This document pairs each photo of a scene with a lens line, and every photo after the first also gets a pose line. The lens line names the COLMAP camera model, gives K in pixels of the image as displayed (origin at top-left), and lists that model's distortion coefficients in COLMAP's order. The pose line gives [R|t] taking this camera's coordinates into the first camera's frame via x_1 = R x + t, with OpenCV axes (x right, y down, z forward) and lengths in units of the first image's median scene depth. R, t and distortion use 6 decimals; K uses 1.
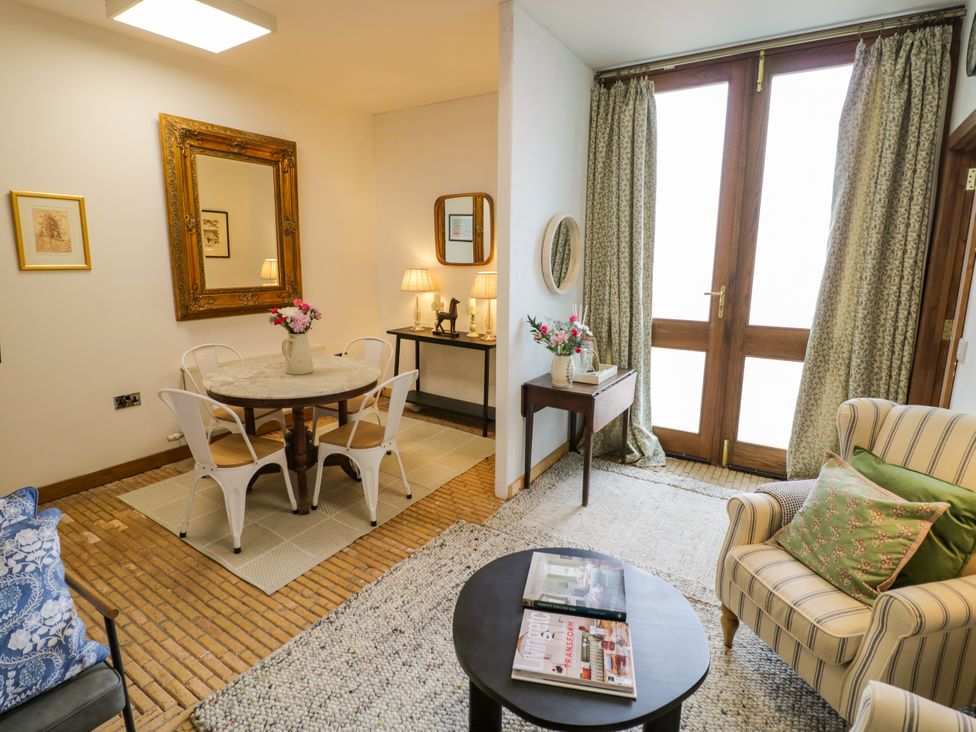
lens RADIAL K [[512.4, 0, 497.5], [0, 512.4, 361.8], [0, 0, 1]] dist [-0.000300, -0.012230]
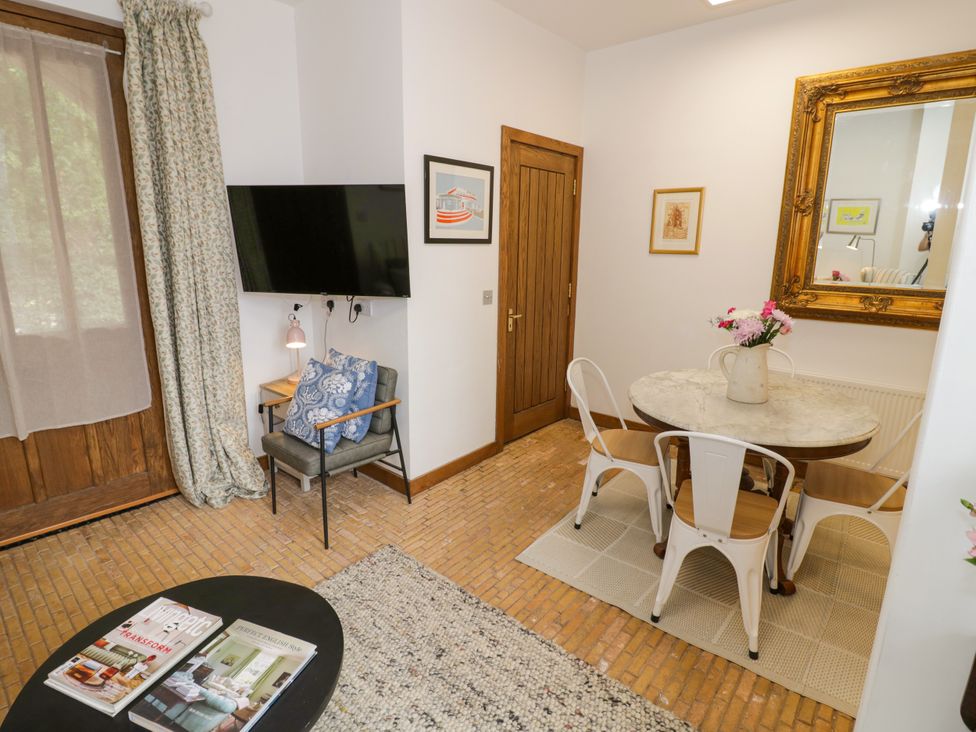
lens RADIAL K [[512.4, 0, 480.1], [0, 512.4, 358.2], [0, 0, 1]] dist [-0.000300, -0.012230]
pose [[-0.160867, 0.210599, -0.964246, 0.314848], [-0.200233, 0.949689, 0.240825, -0.115304], [0.966452, 0.231815, -0.110604, 0.591035]]
